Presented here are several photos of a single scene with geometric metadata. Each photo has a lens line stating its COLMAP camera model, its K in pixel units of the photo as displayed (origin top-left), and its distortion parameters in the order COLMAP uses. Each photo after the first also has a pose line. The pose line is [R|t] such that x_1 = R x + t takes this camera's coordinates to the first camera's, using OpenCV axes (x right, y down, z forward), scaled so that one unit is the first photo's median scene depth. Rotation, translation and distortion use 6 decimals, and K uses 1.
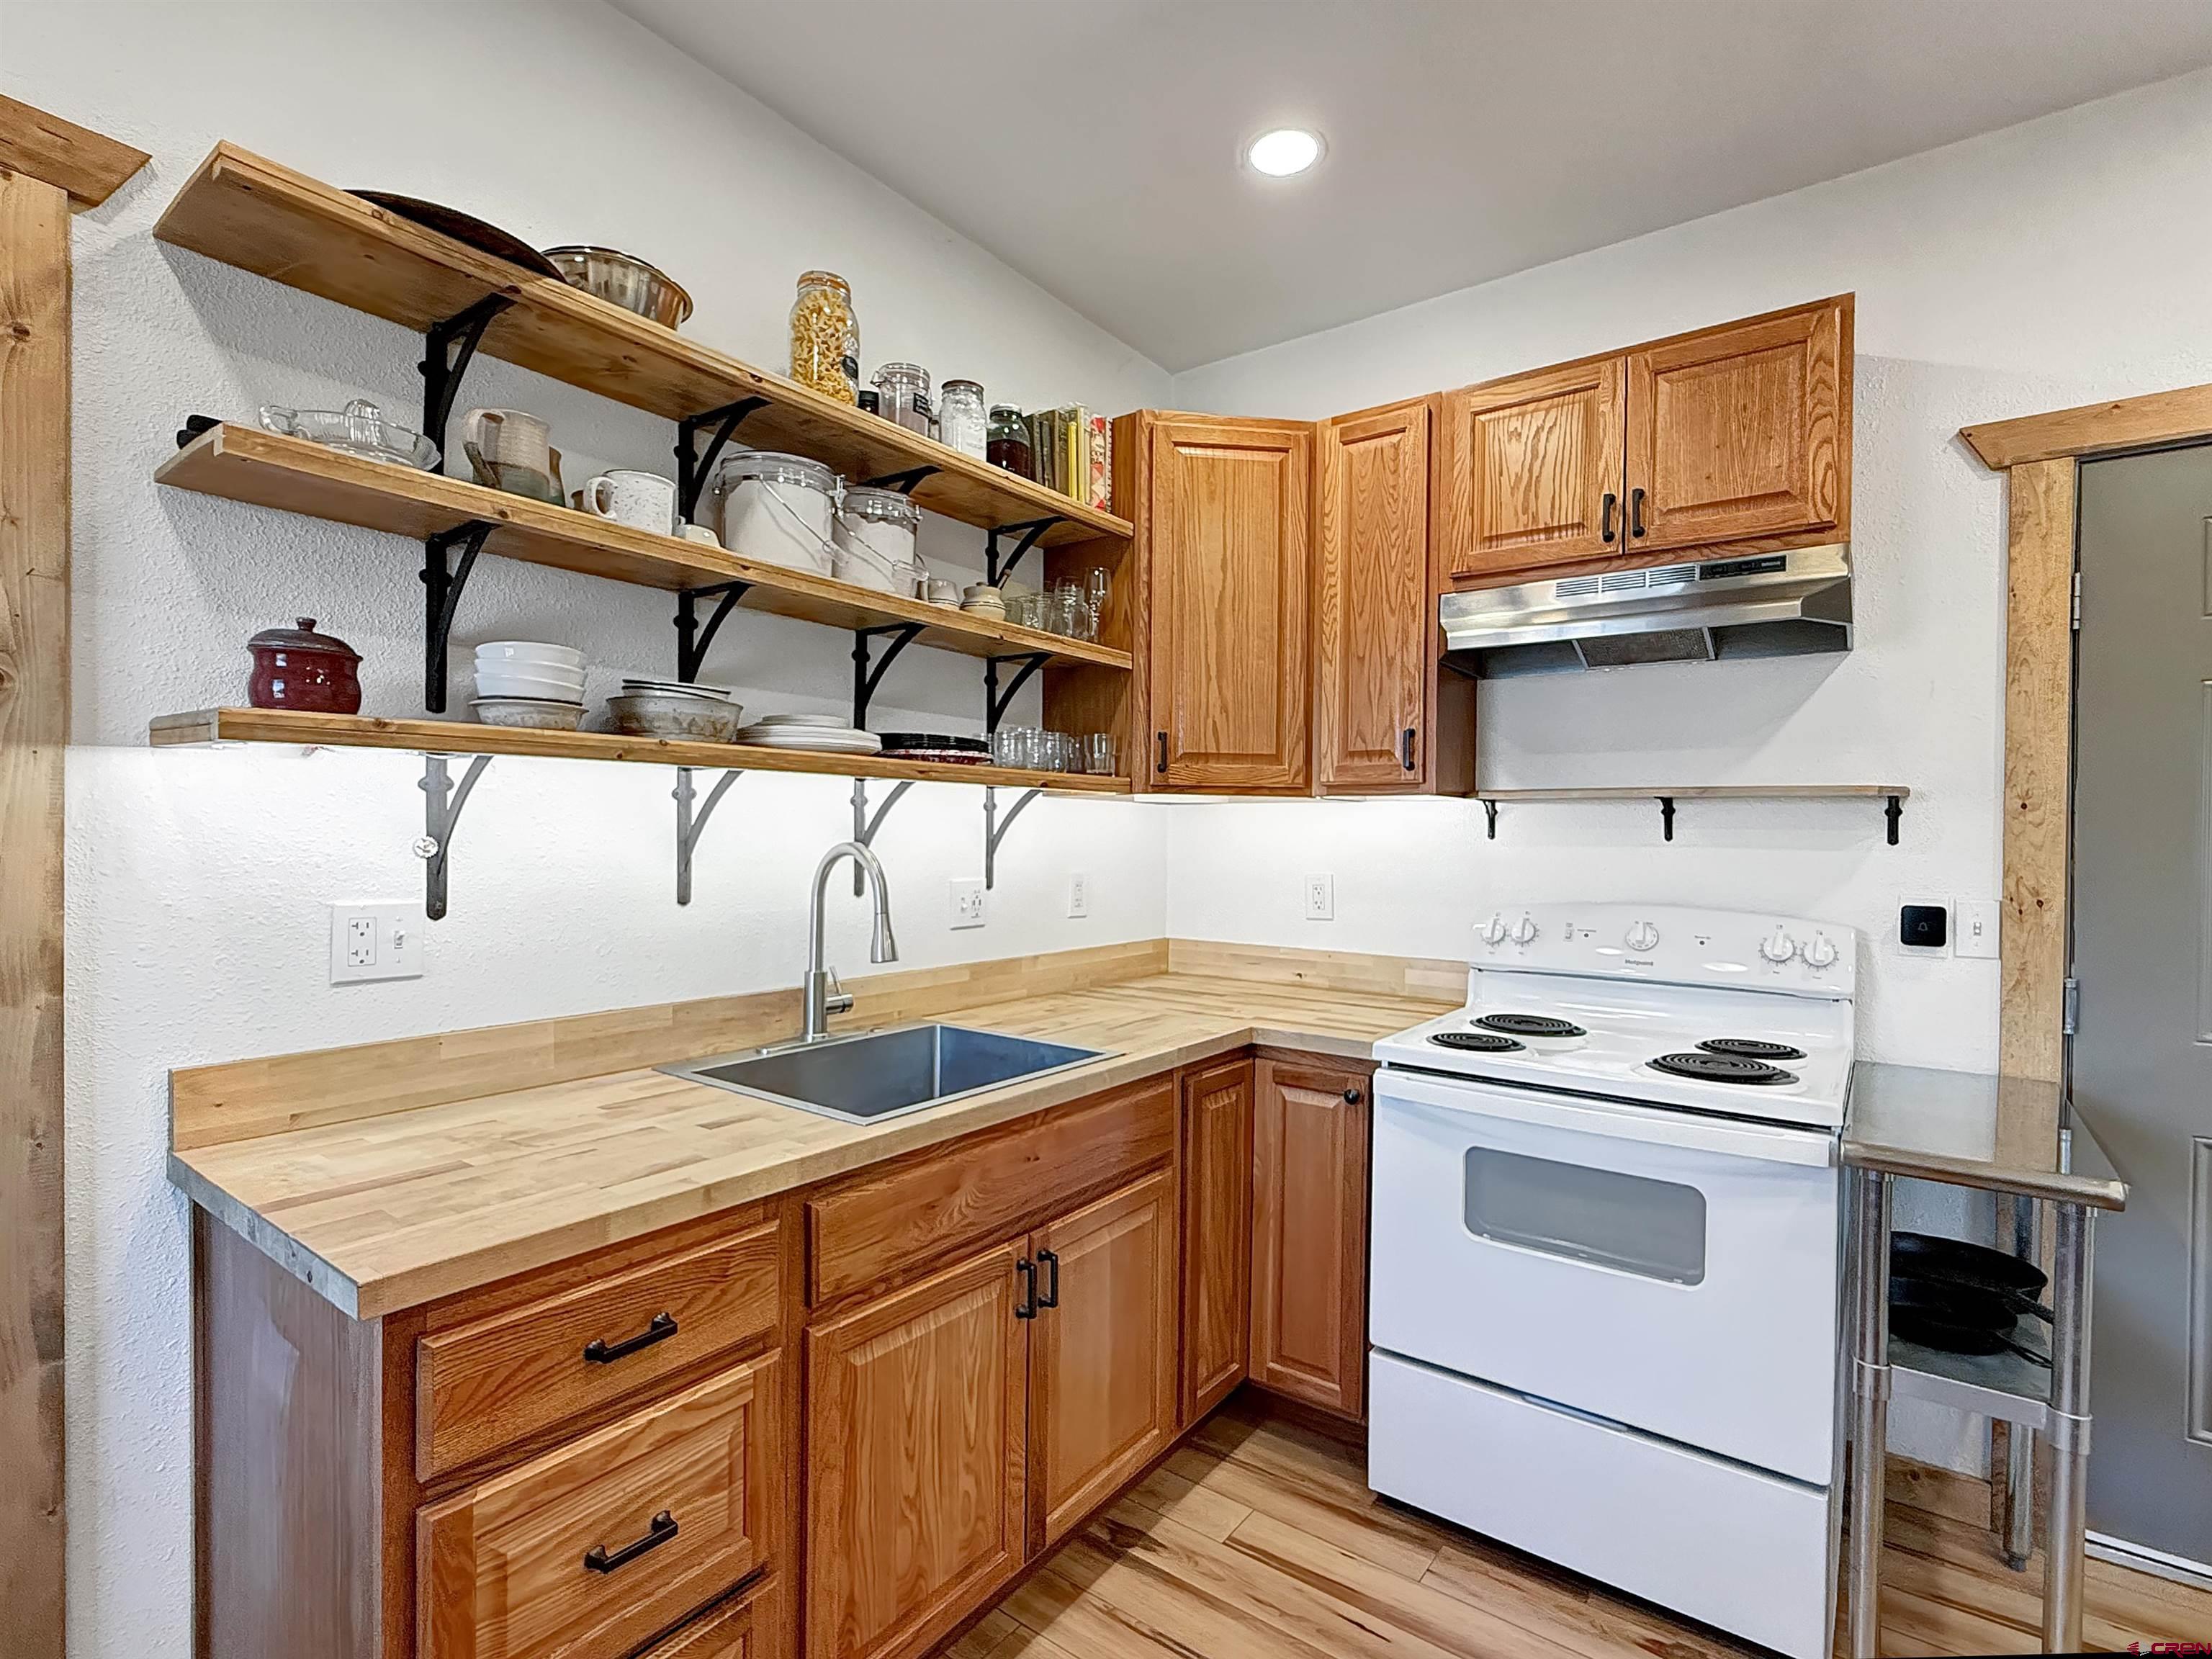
lens RADIAL K [[1039.0, 0, 1124.7], [0, 1039.0, 844.3], [0, 0, 1]] dist [0.000648, -0.000800]
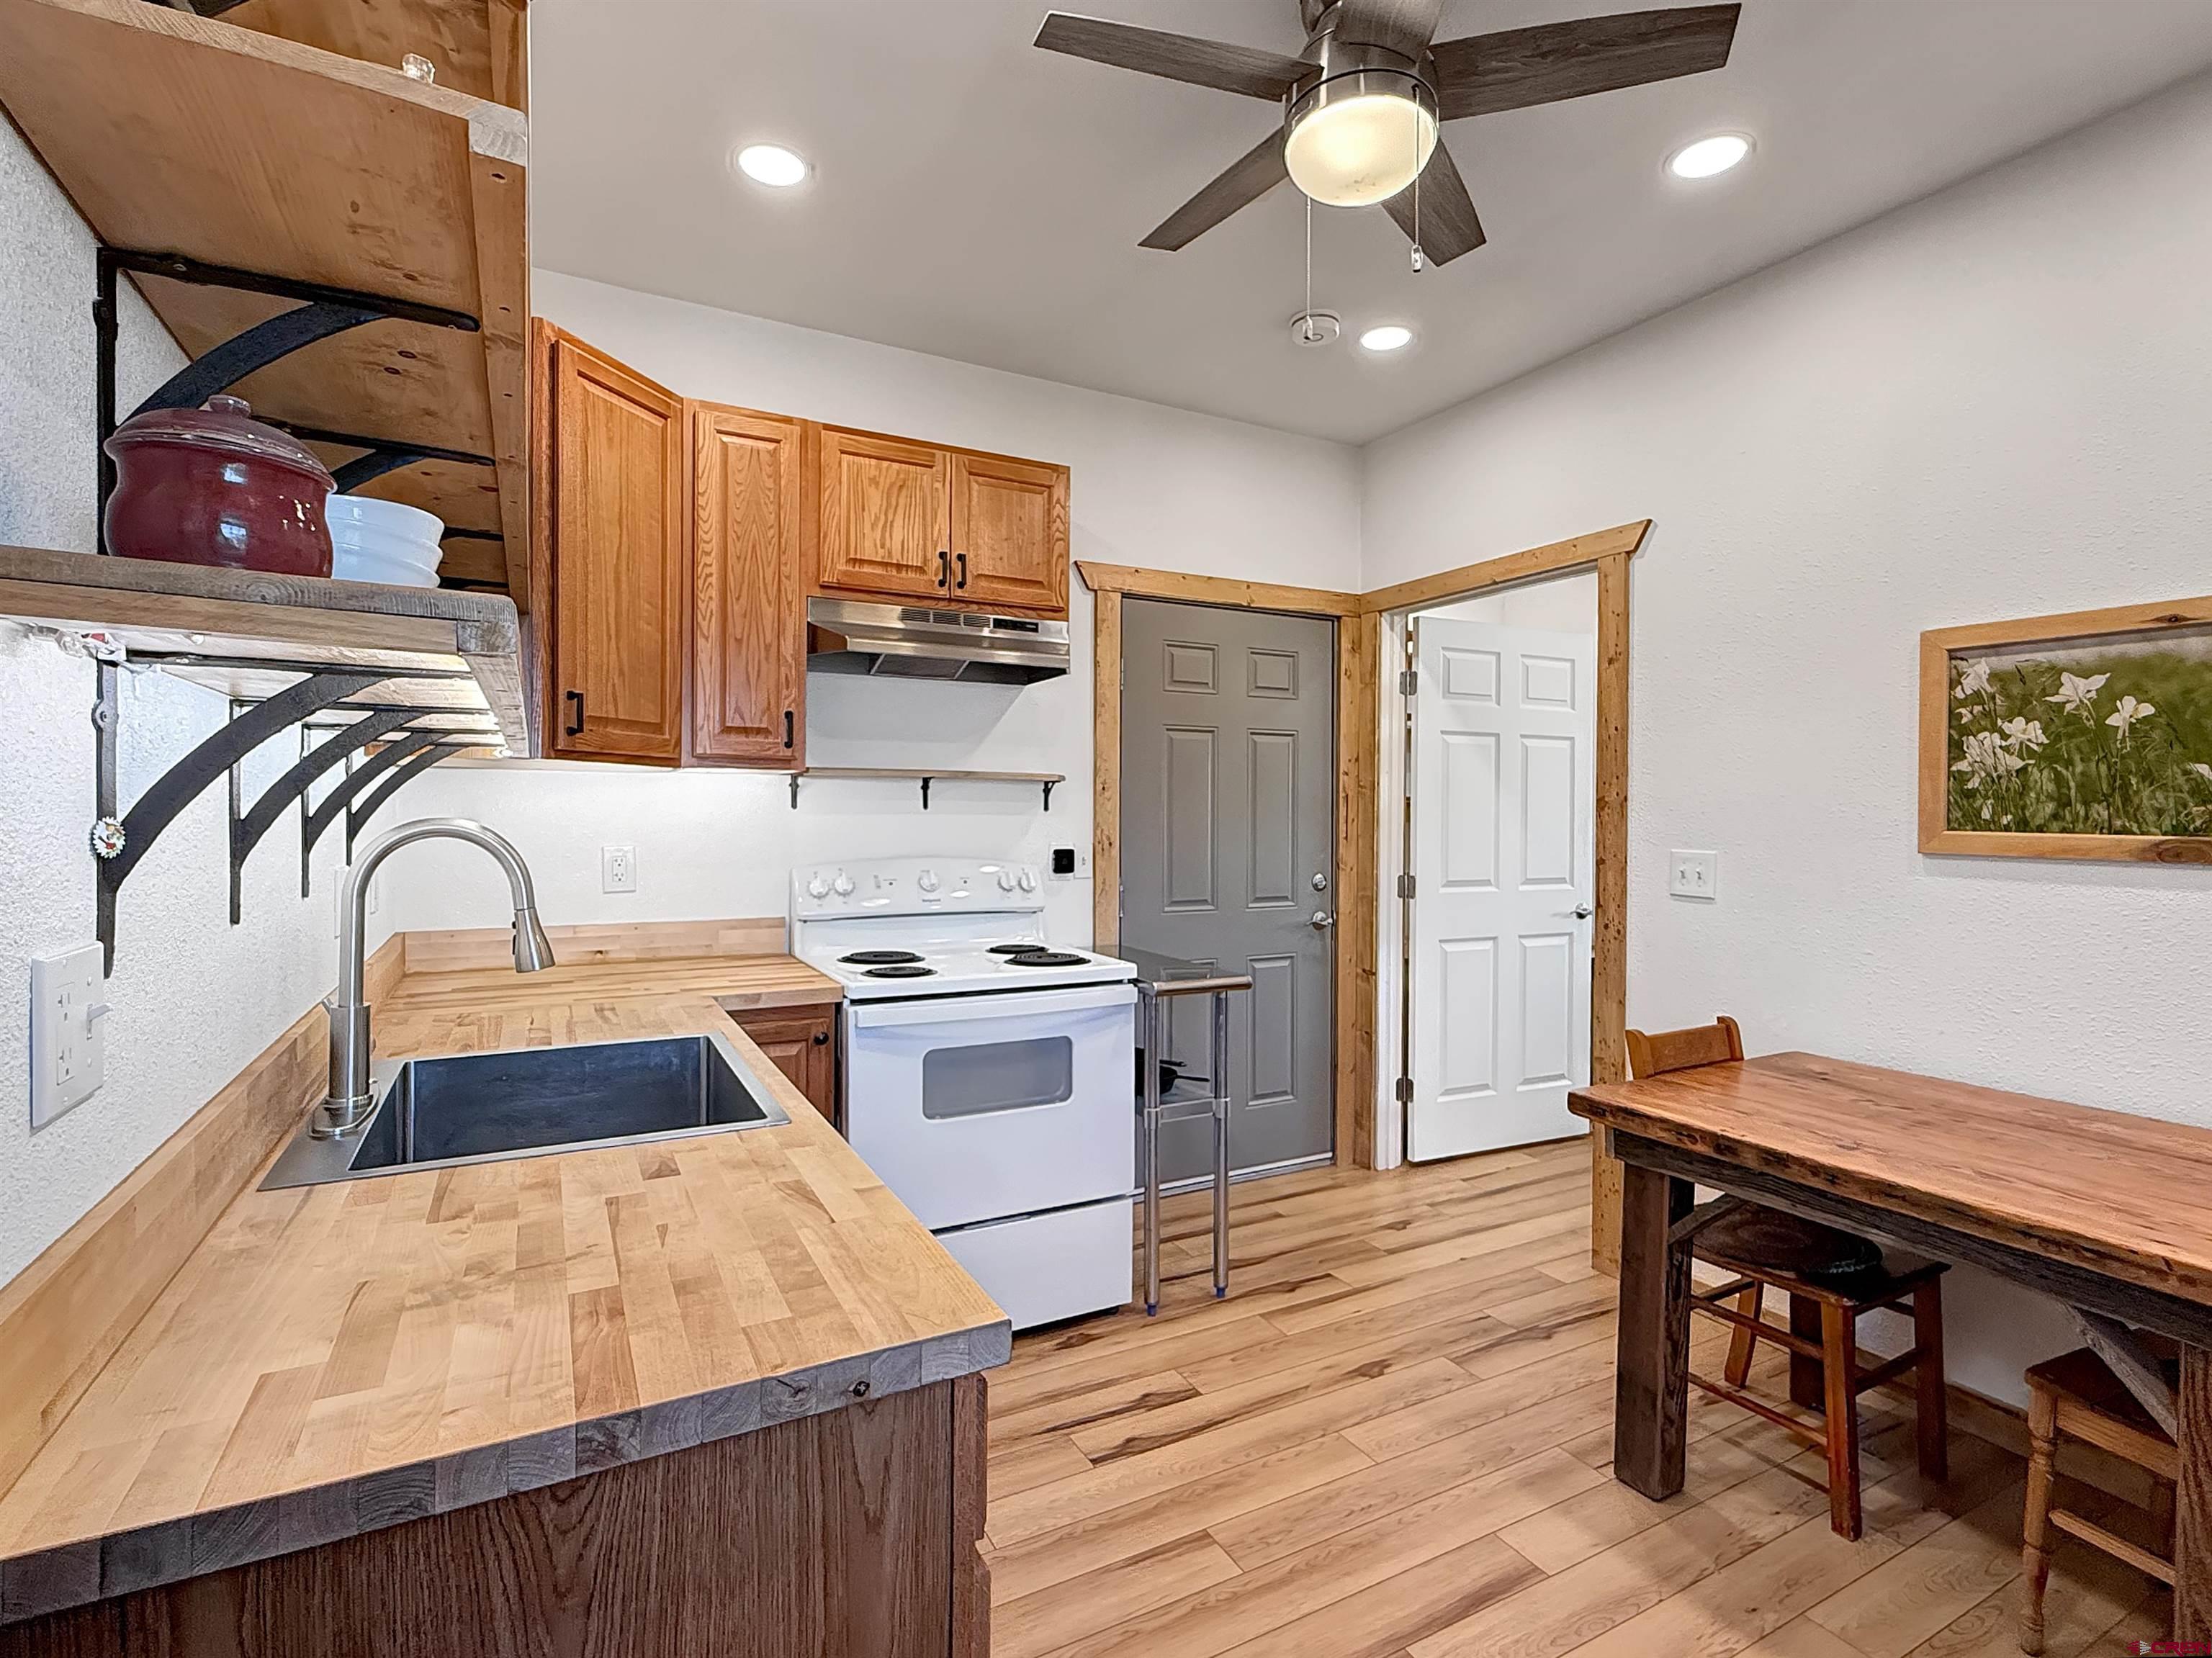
lens RADIAL K [[1038.9, 0, 1095.1], [0, 1038.9, 810.8], [0, 0, 1]] dist [0.000648, -0.000800]
pose [[0.439407, -0.007780, 0.898254, -0.676861], [0.007406, 0.999960, 0.005038, -0.007725], [-0.898257, 0.004439, 0.439447, 0.242506]]
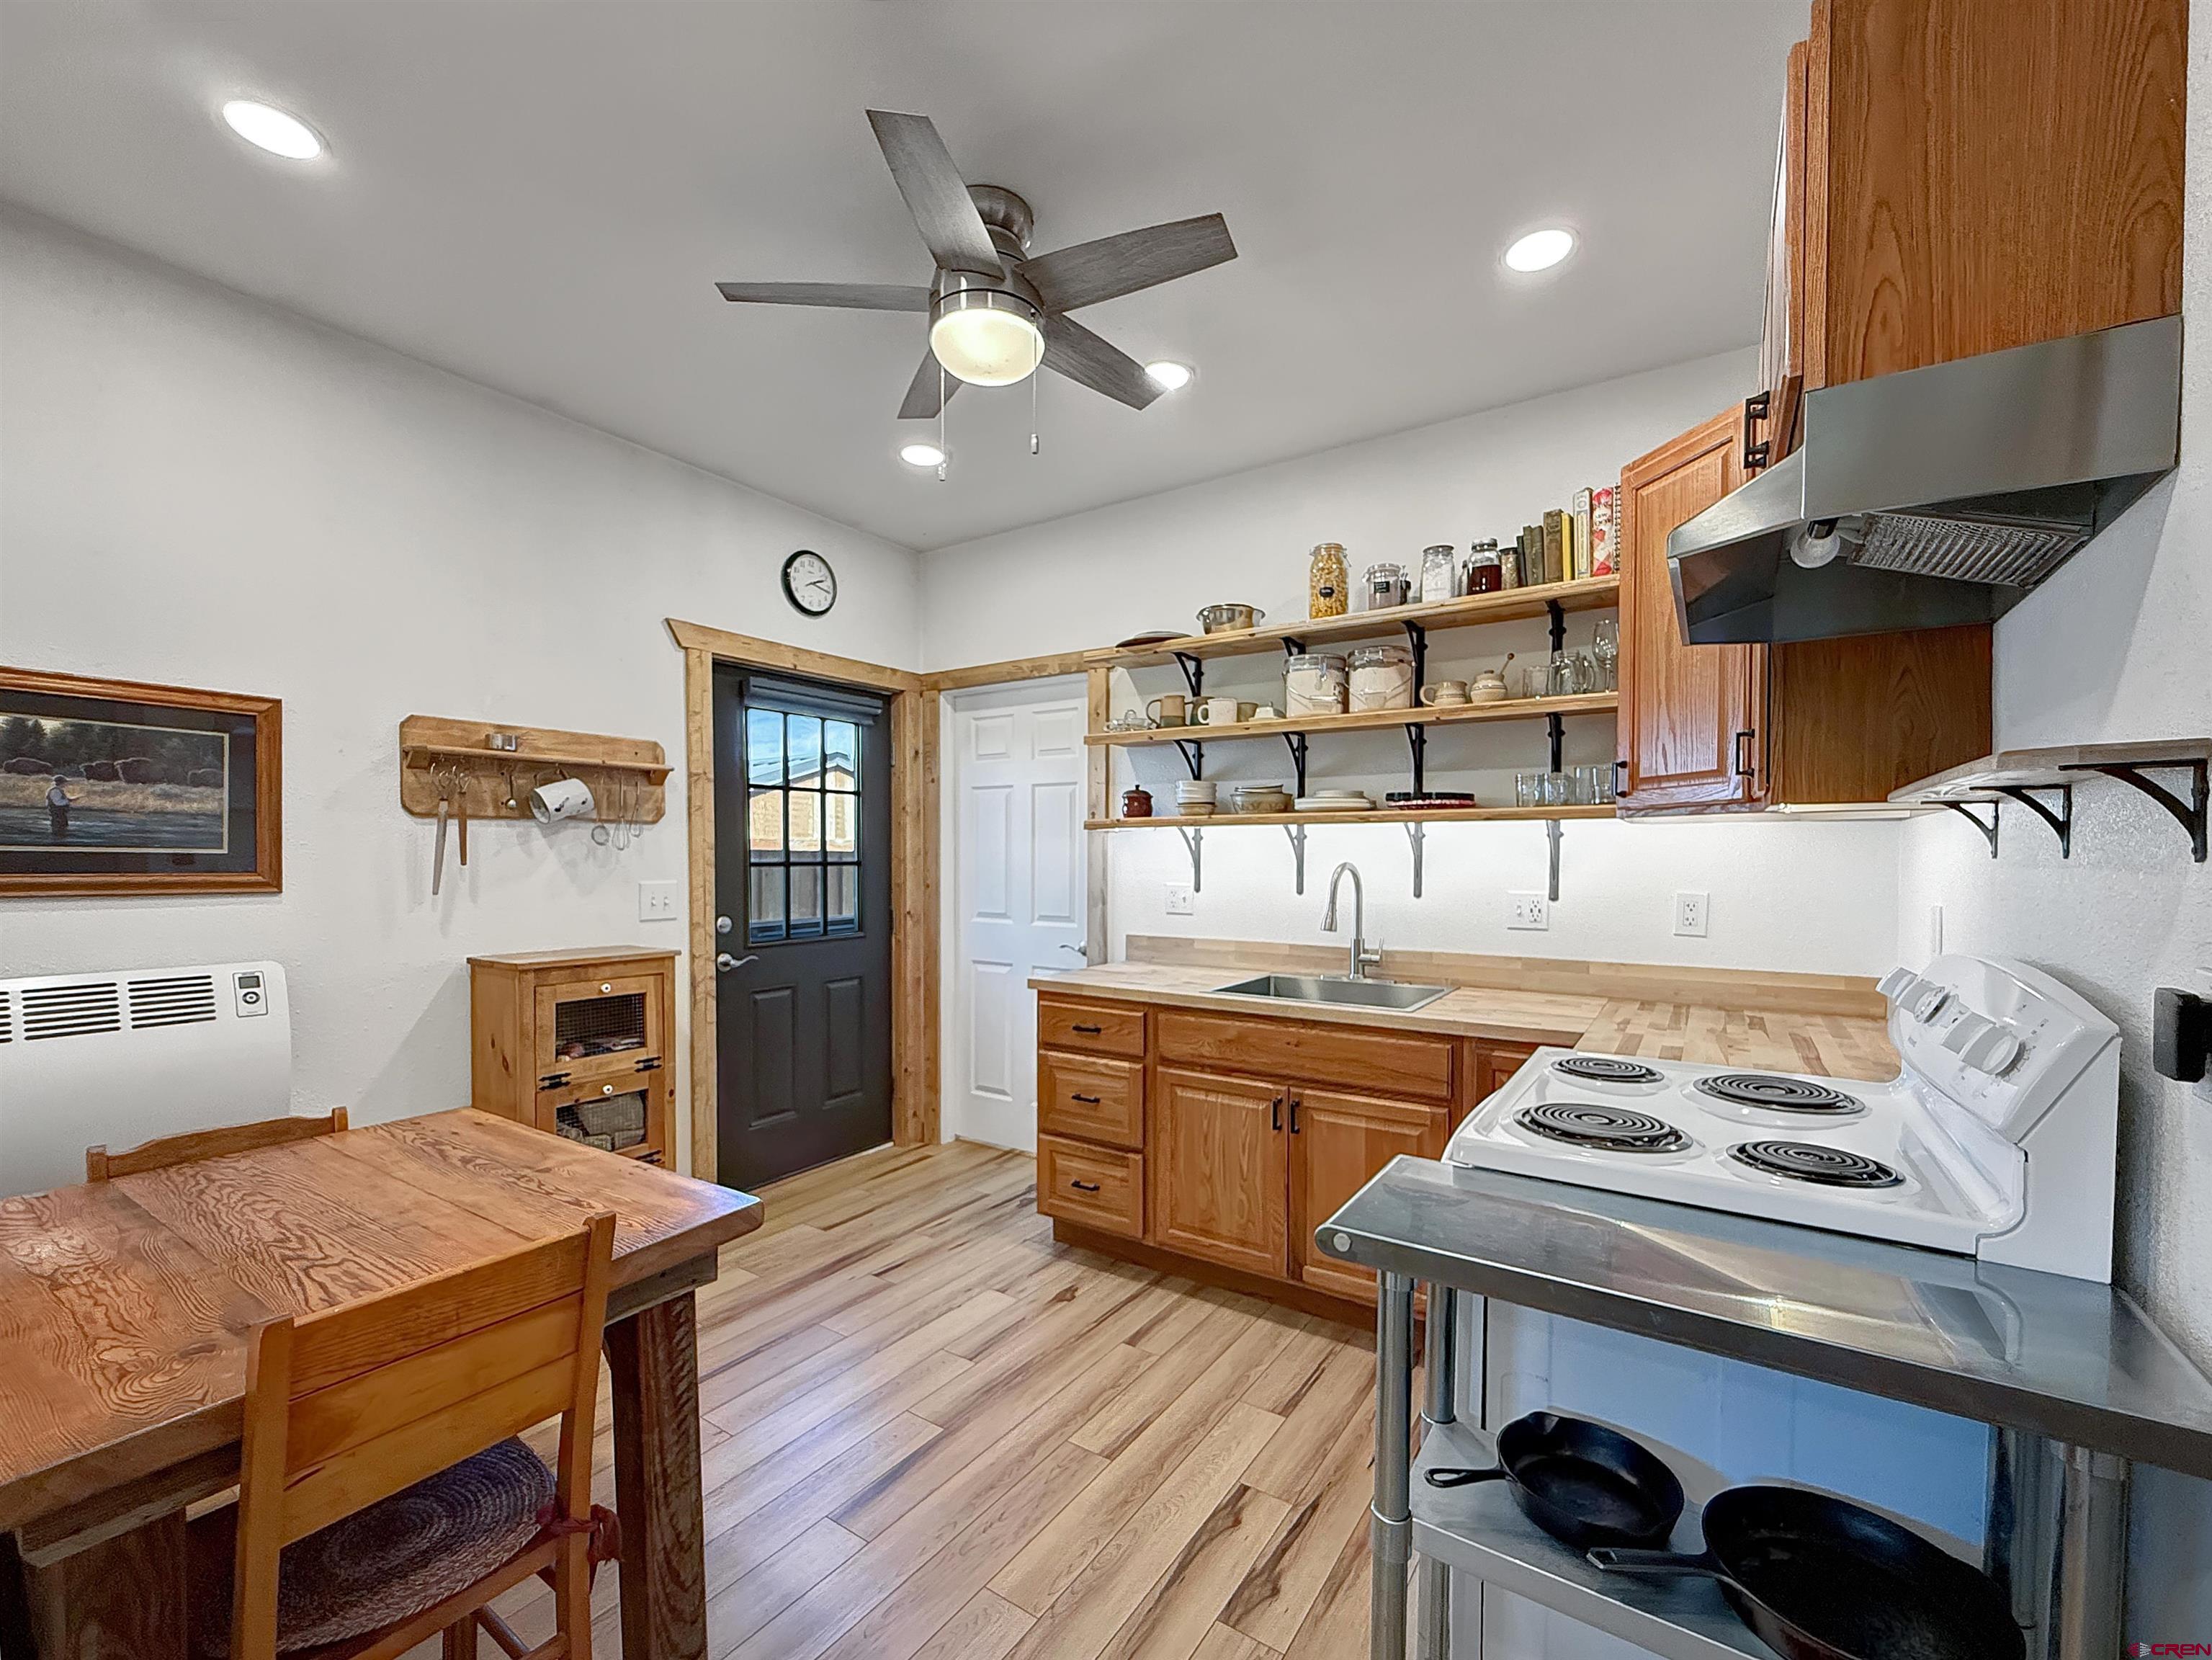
lens RADIAL K [[929.9, 0, 1101.9], [0, 929.9, 845.9], [0, 0, 1]] dist [0.000266, -0.000160]
pose [[0.037255, -0.025395, -0.998983, 1.163274], [-0.013286, 0.999576, -0.025906, 0.015558], [0.999217, 0.014238, 0.036902, 0.503484]]
